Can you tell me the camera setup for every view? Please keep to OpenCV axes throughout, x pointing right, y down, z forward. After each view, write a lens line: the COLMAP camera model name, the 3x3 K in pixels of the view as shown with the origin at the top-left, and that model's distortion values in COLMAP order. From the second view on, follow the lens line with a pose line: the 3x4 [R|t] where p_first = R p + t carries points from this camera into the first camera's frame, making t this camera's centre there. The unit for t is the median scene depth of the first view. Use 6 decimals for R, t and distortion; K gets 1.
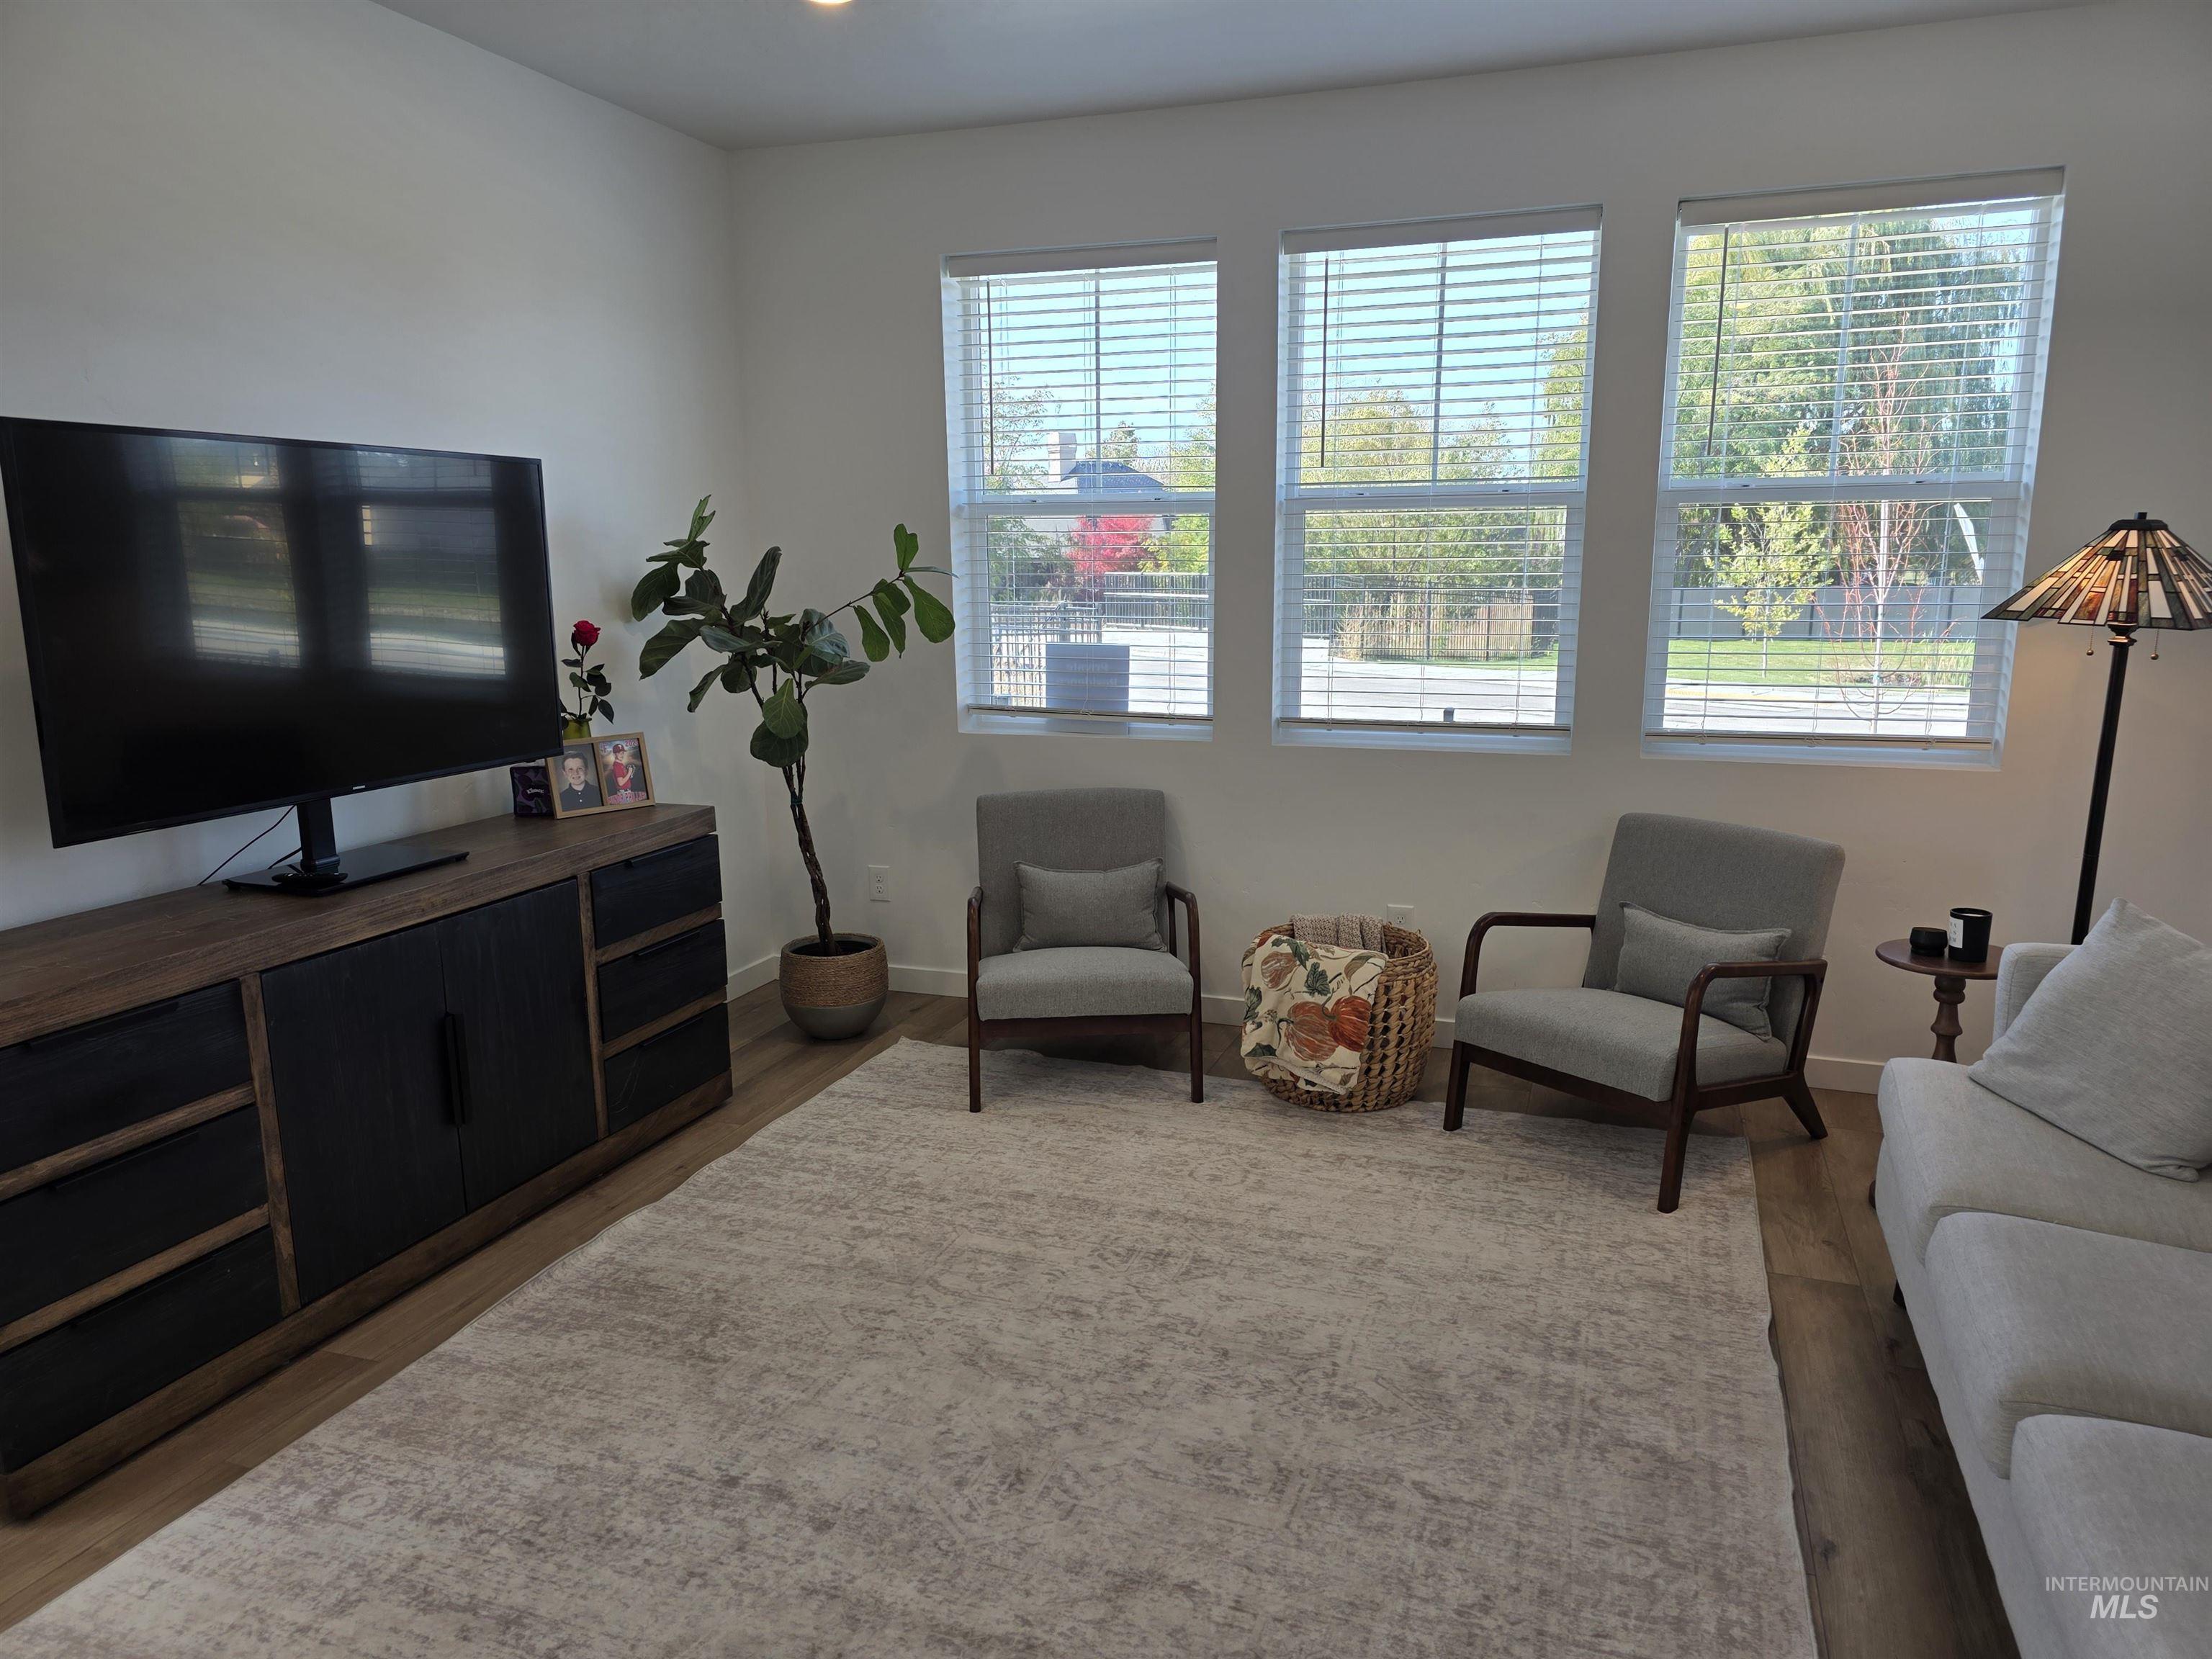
lens RADIAL K [[1473.2, 0, 1049.6], [0, 1473.2, 828.2], [0, 0, 1]] dist [0.100672, -0.100279]
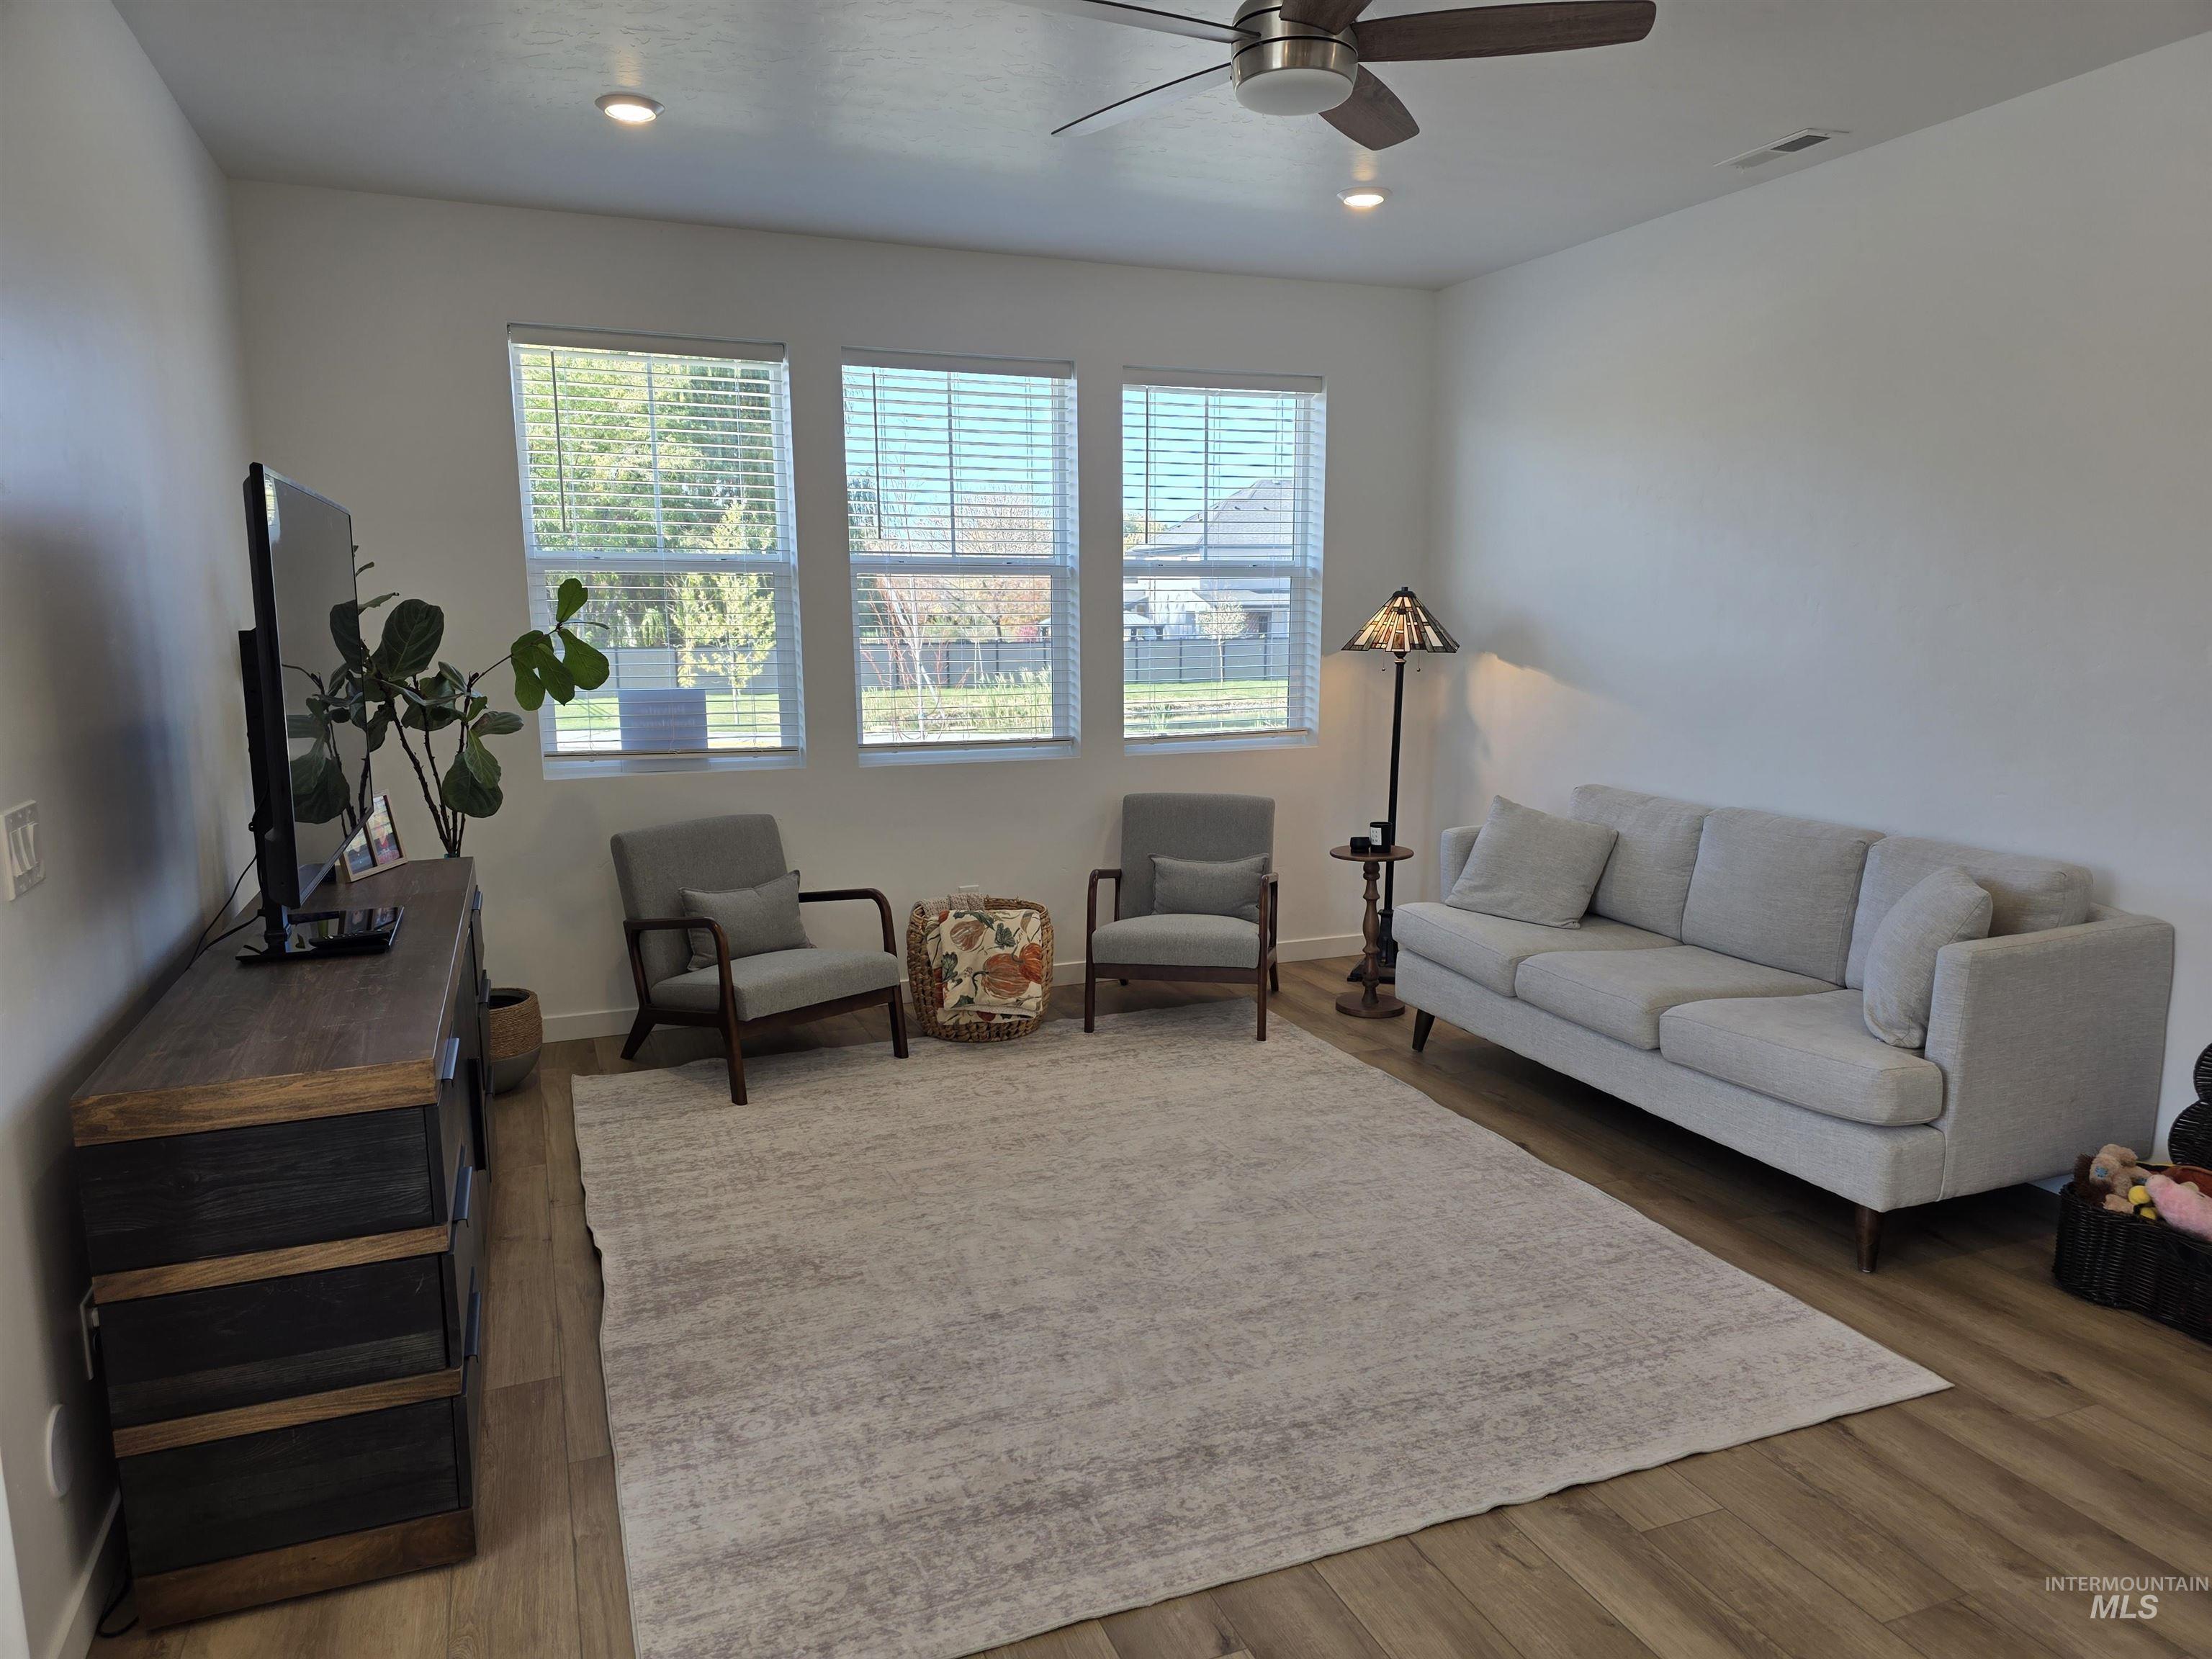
lens RADIAL K [[1477.2, 0, 1099.6], [0, 1477.2, 848.8], [0, 0, 1]] dist [0.071254, -0.064470]
pose [[0.752491, -0.103968, 0.650345, -0.596123], [0.121020, 0.992475, 0.018634, 0.012980], [-0.647388, 0.064683, 0.759411, -0.040924]]
